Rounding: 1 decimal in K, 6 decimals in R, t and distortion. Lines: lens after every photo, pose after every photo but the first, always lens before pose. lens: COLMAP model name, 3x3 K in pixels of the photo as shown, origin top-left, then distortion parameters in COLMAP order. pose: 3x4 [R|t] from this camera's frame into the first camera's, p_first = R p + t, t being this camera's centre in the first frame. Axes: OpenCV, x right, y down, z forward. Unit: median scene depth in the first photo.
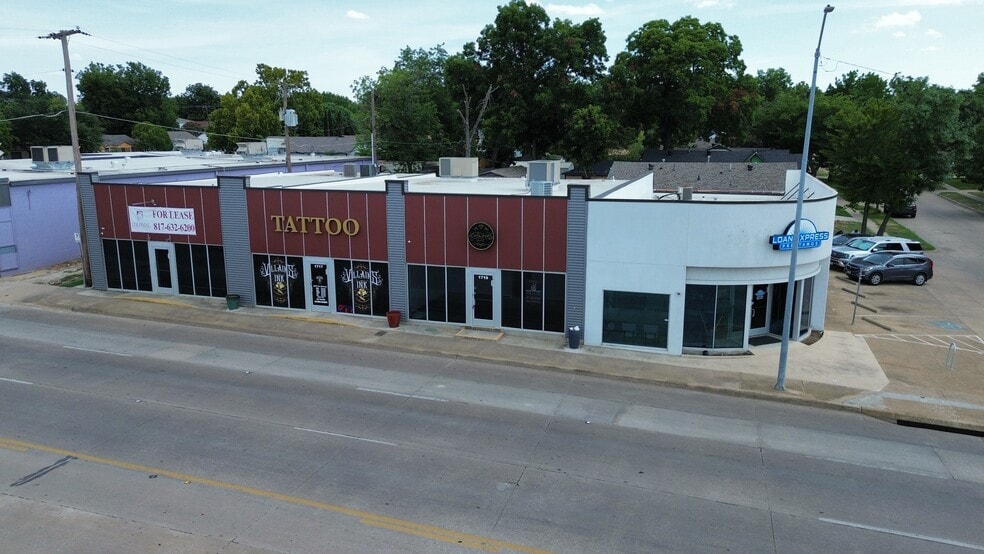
lens RADIAL K [[698.3, 0, 492.0], [0, 698.3, 277.0], [0, 0, 1]] dist [0.075577, -0.076657]
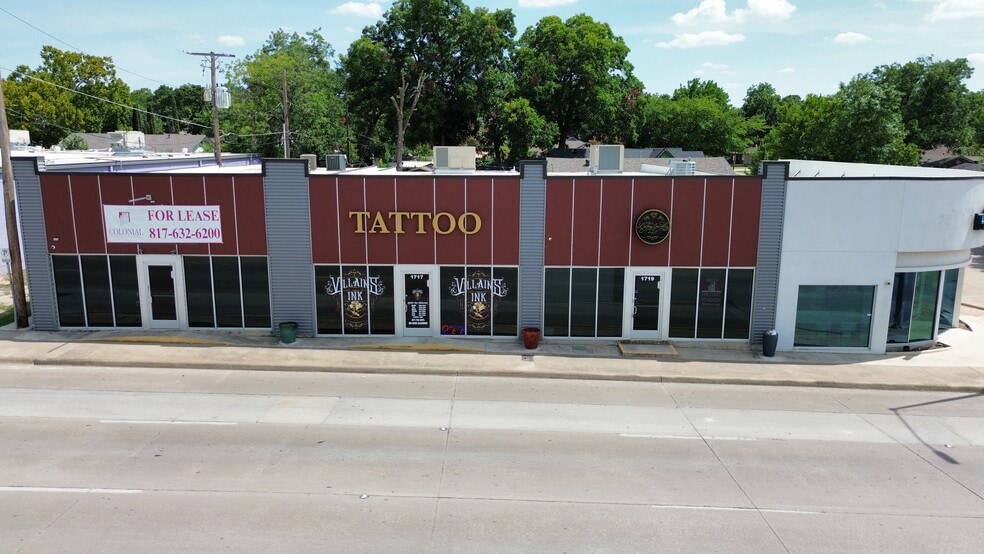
lens RADIAL K [[698.3, 0, 492.0], [0, 698.3, 277.0], [0, 0, 1]] dist [0.075577, -0.076657]
pose [[0.952278, -0.051764, 0.300809, -0.399478], [0.055637, 0.998442, -0.004317, -0.007302], [-0.300117, 0.020847, 0.953675, 0.254234]]
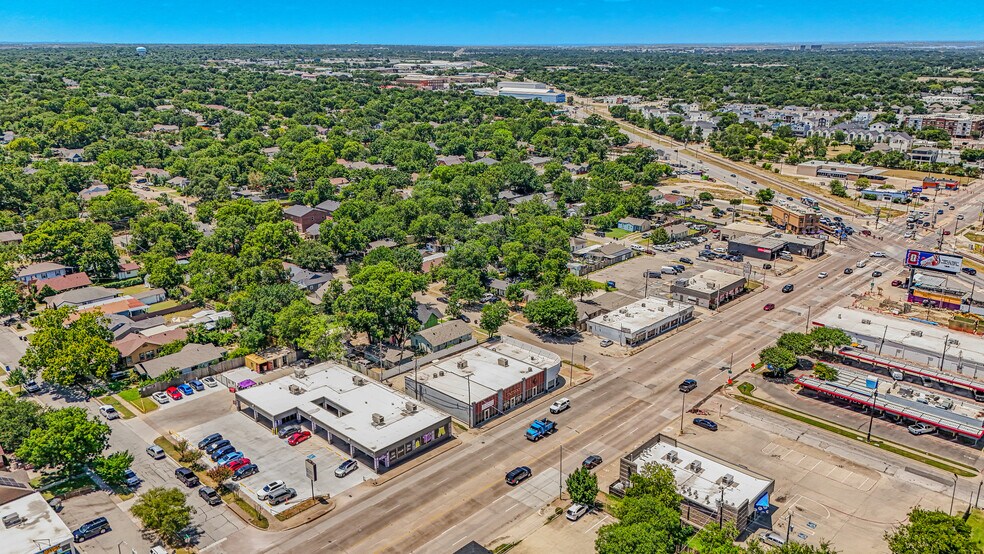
lens RADIAL K [[735.4, 0, 492.0], [0, 735.4, 277.0], [0, 0, 1]] dist [0.094265, -0.119926]
pose [[0.415005, -0.272014, 0.868205, -4.815200], [0.182337, 0.959767, 0.213543, -2.082151], [-0.891361, 0.069685, 0.447906, -1.371332]]
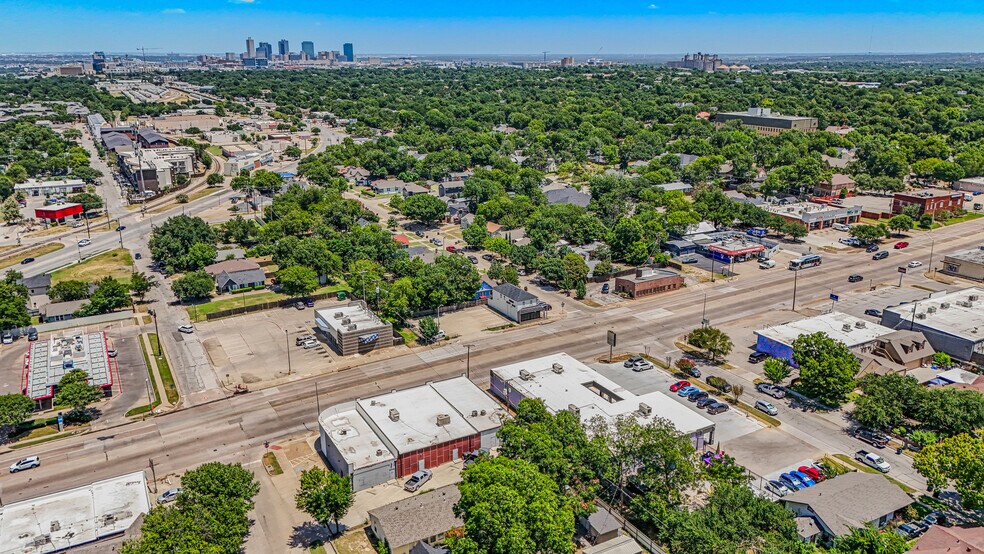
lens RADIAL K [[735.4, 0, 492.0], [0, 735.4, 277.0], [0, 0, 1]] dist [0.094265, -0.119926]
pose [[-0.672392, 0.220045, -0.706731, 2.784920], [-0.143570, 0.897887, 0.416157, -2.991881], [0.726138, 0.381286, -0.572141, 3.995083]]
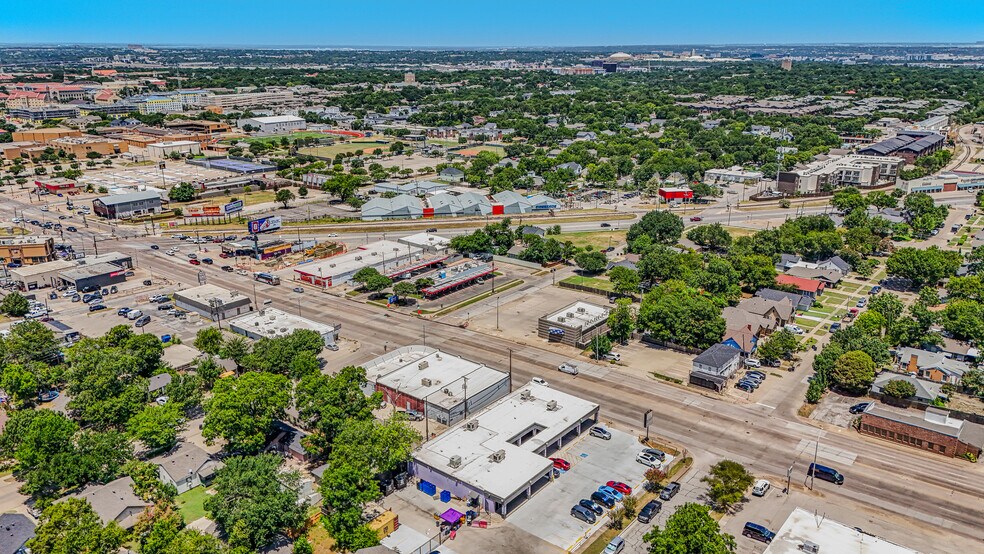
lens RADIAL K [[735.4, 0, 492.0], [0, 735.4, 277.0], [0, 0, 1]] dist [0.094265, -0.119926]
pose [[-0.939301, -0.098351, 0.328695, -2.412329], [0.073357, 0.878308, 0.472434, -3.705565], [-0.335160, 0.467869, -0.817781, 5.718324]]
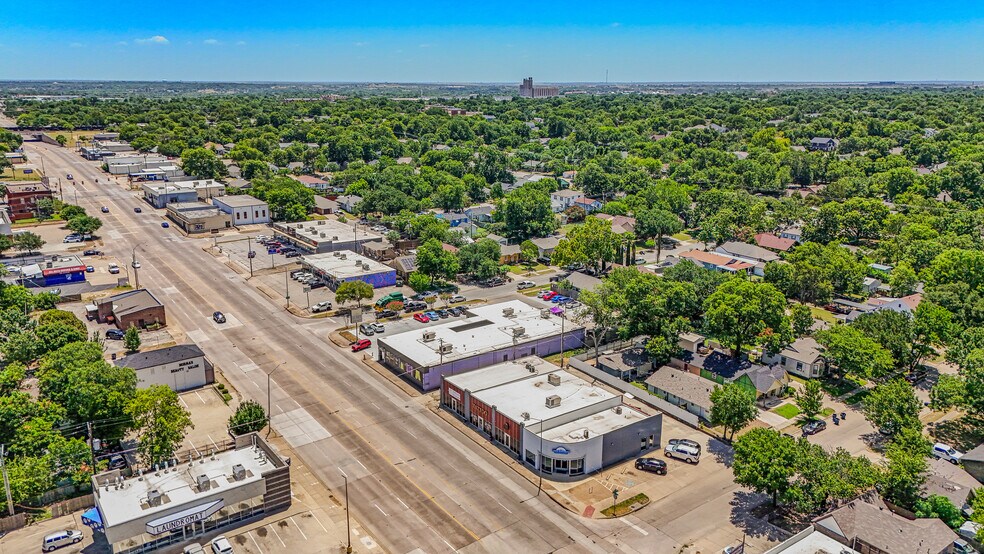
lens RADIAL K [[735.4, 0, 492.0], [0, 735.4, 277.0], [0, 0, 1]] dist [0.094265, -0.119926]
pose [[0.816340, 0.153778, -0.556723, 2.004044], [-0.121994, 0.988066, 0.094040, -1.209441], [0.564540, -0.008852, 0.825358, -2.396688]]
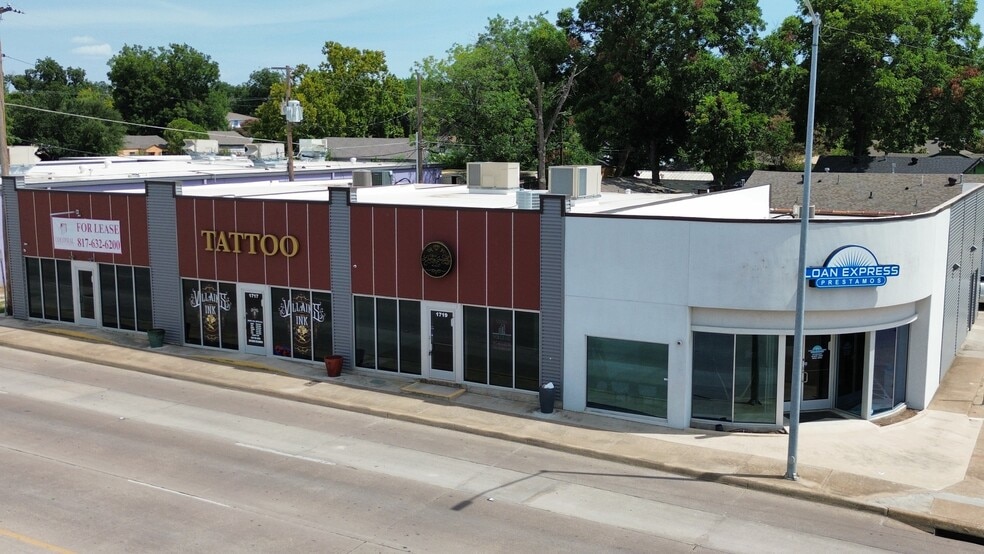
lens RADIAL K [[1009.0, 0, 492.0], [0, 1009.0, 277.0], [0, 0, 1]] dist [0.115143, -0.208636]
pose [[0.982244, 0.026963, -0.185661, 0.226779], [-0.038504, 0.997524, -0.058843, 0.020579], [0.183615, 0.064947, 0.980850, -0.067520]]
